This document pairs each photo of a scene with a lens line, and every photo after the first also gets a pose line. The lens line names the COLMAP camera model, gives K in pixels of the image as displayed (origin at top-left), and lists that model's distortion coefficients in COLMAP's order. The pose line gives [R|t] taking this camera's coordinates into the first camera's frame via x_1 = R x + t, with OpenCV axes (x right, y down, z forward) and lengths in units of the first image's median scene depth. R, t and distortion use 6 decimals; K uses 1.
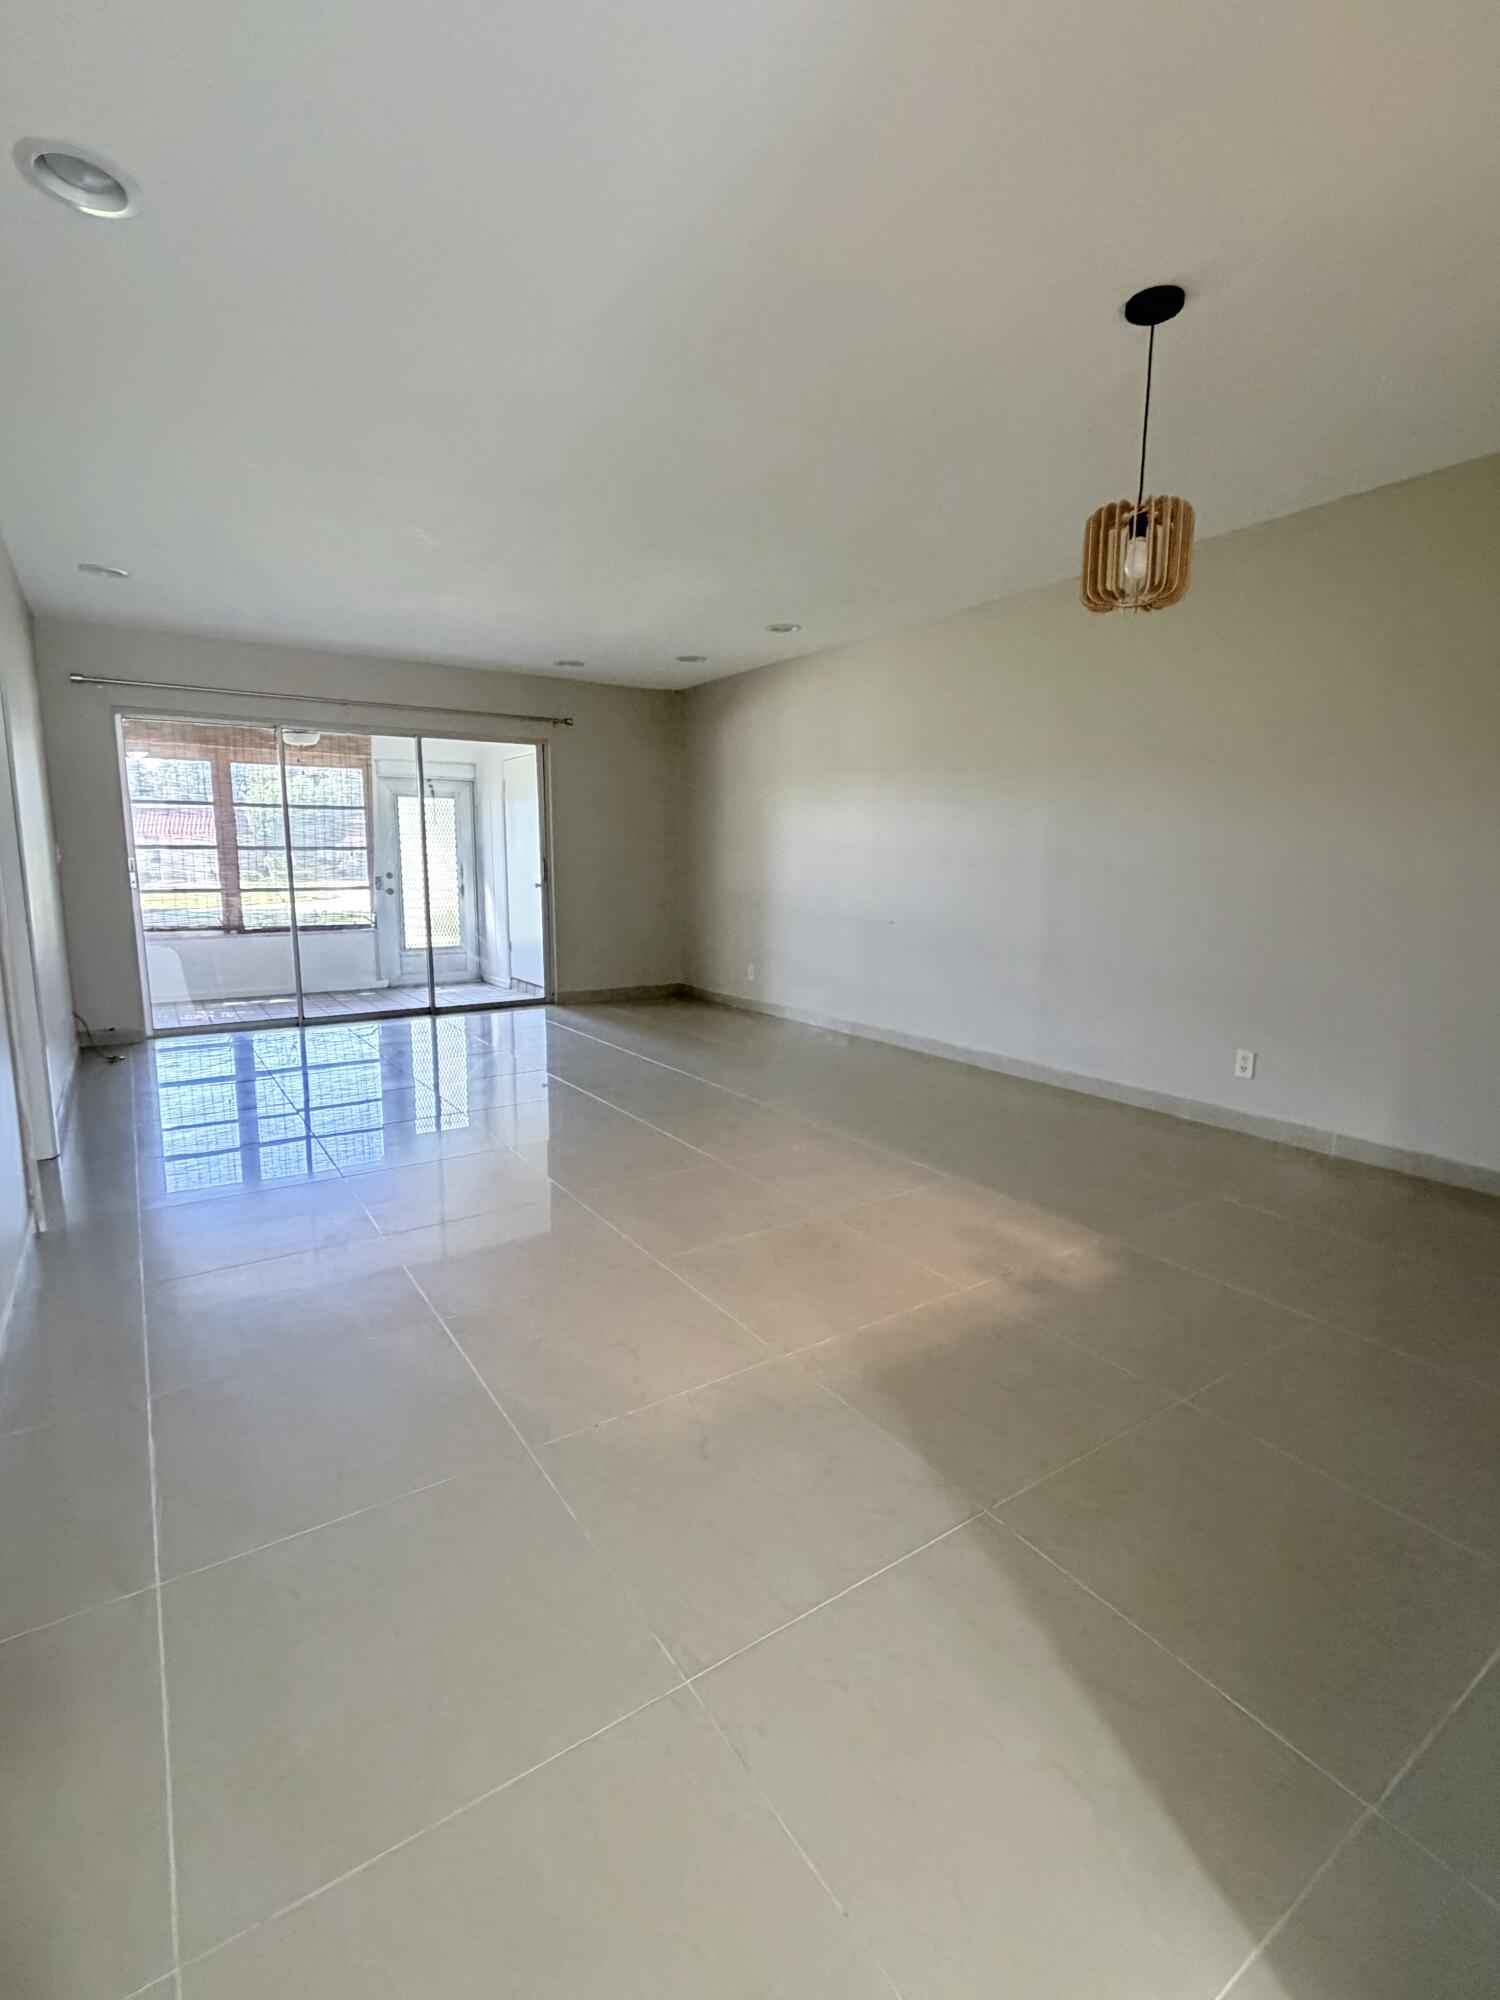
lens RADIAL K [[922.5, 0, 750.2], [0, 922.5, 1002.5], [0, 0, 1]] dist [0.000034, 0.000003]
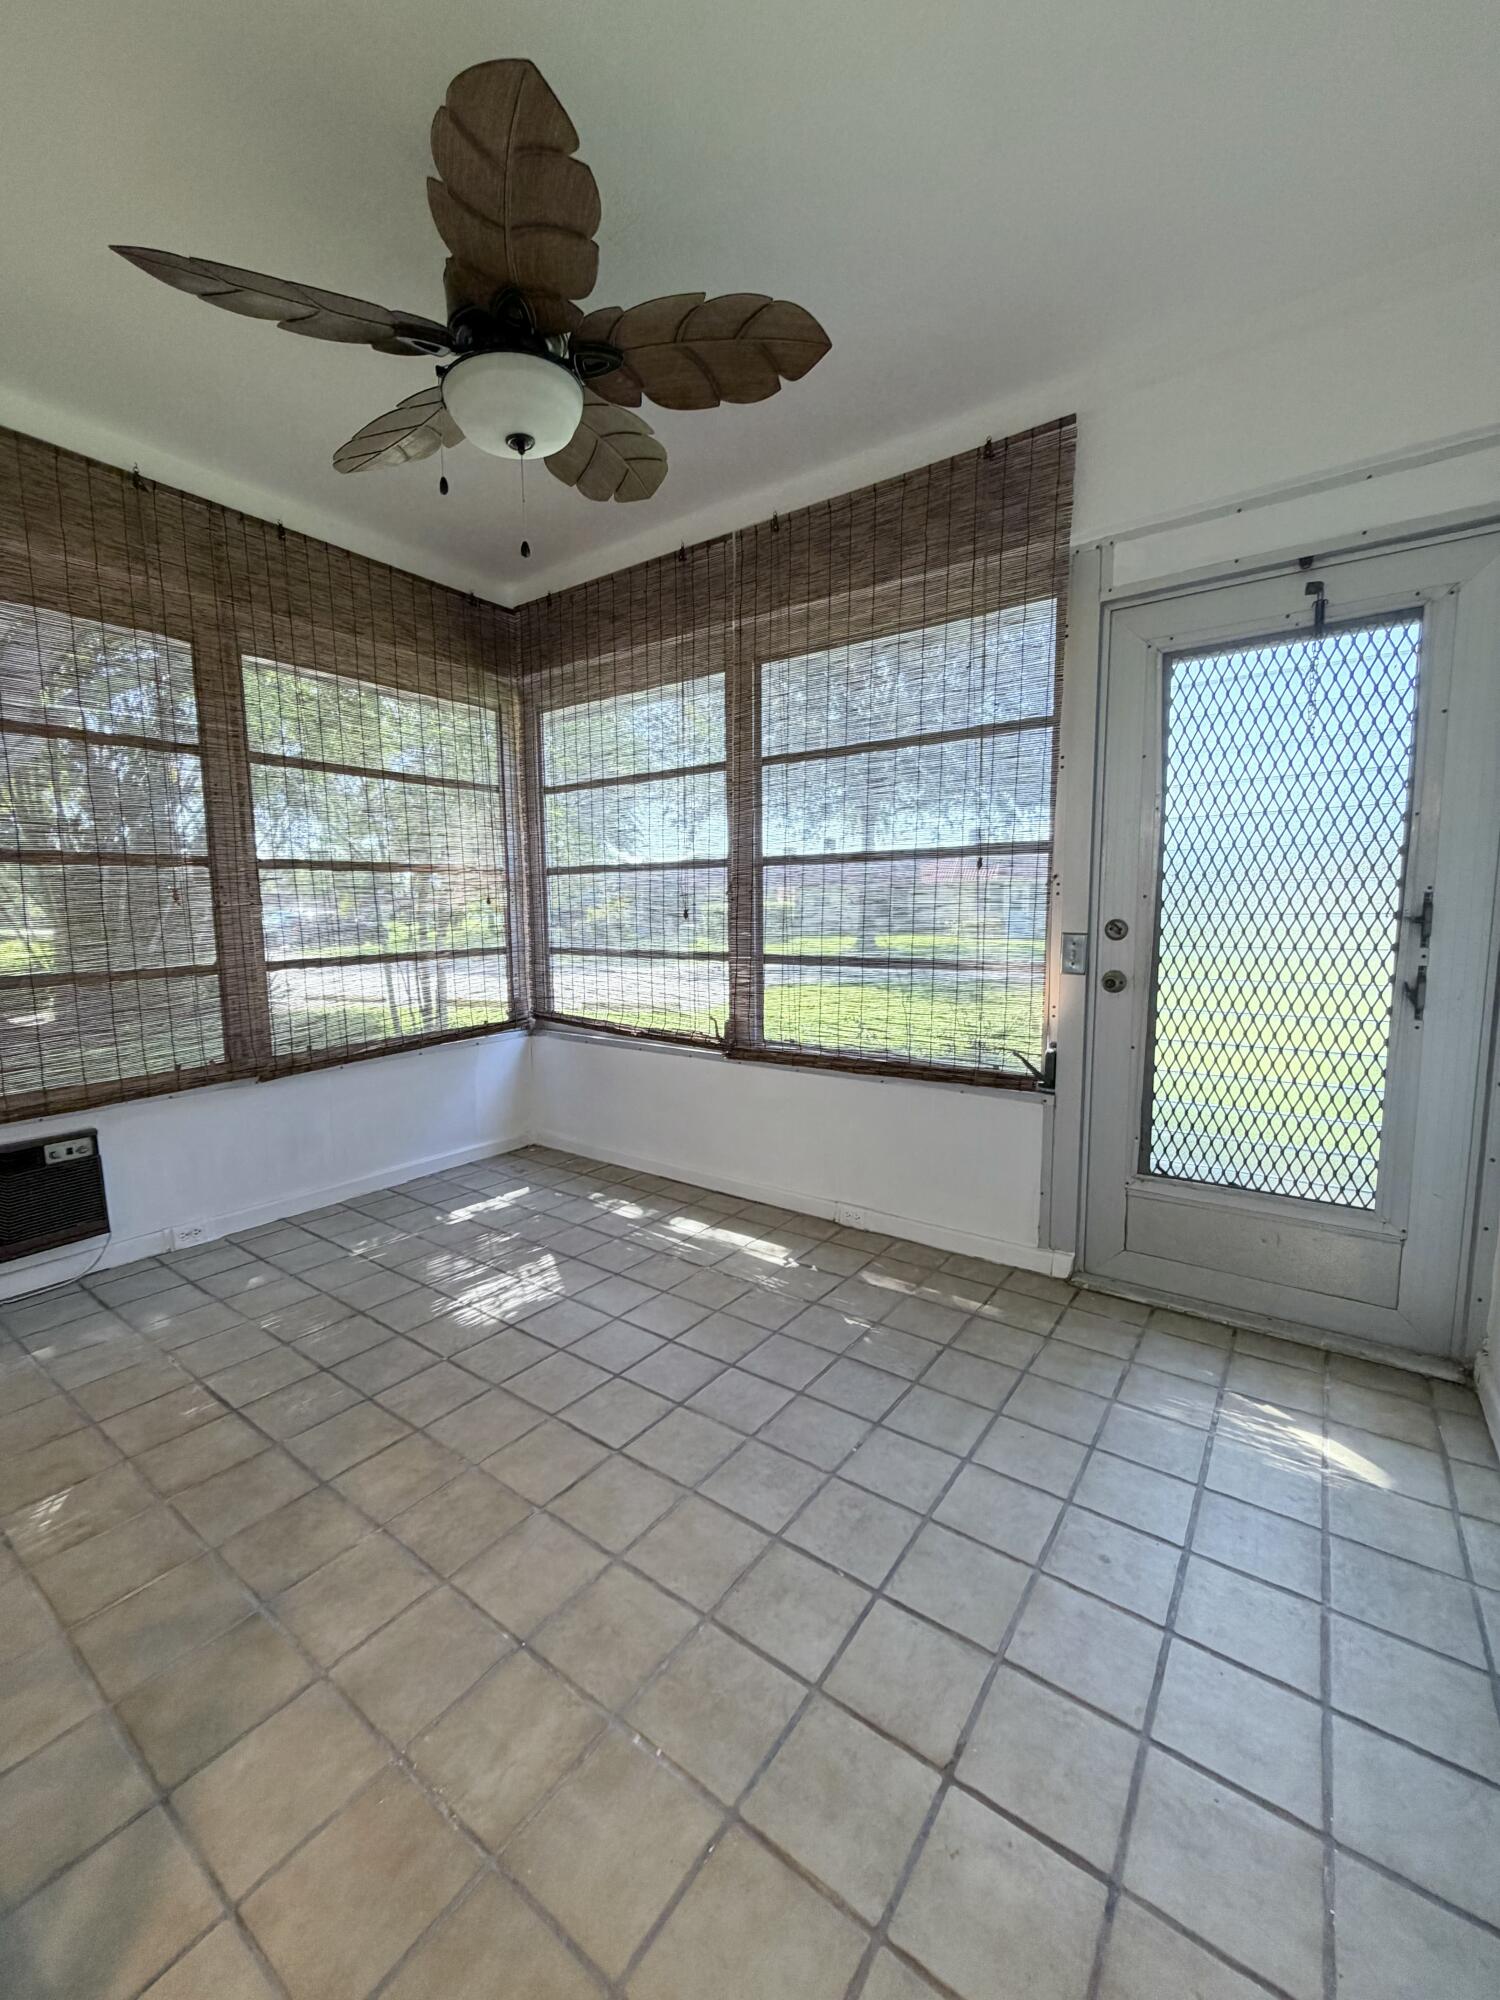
lens RADIAL K [[805.6, 0, 749.3], [0, 805.6, 1000.8], [0, 0, 1]] dist [-0.000045, 0.000013]
pose [[0.347336, 0.101706, -0.932209, -0.180900], [-0.131920, 0.989515, 0.058806, -0.114271], [0.928415, 0.102551, 0.357111, 0.792834]]
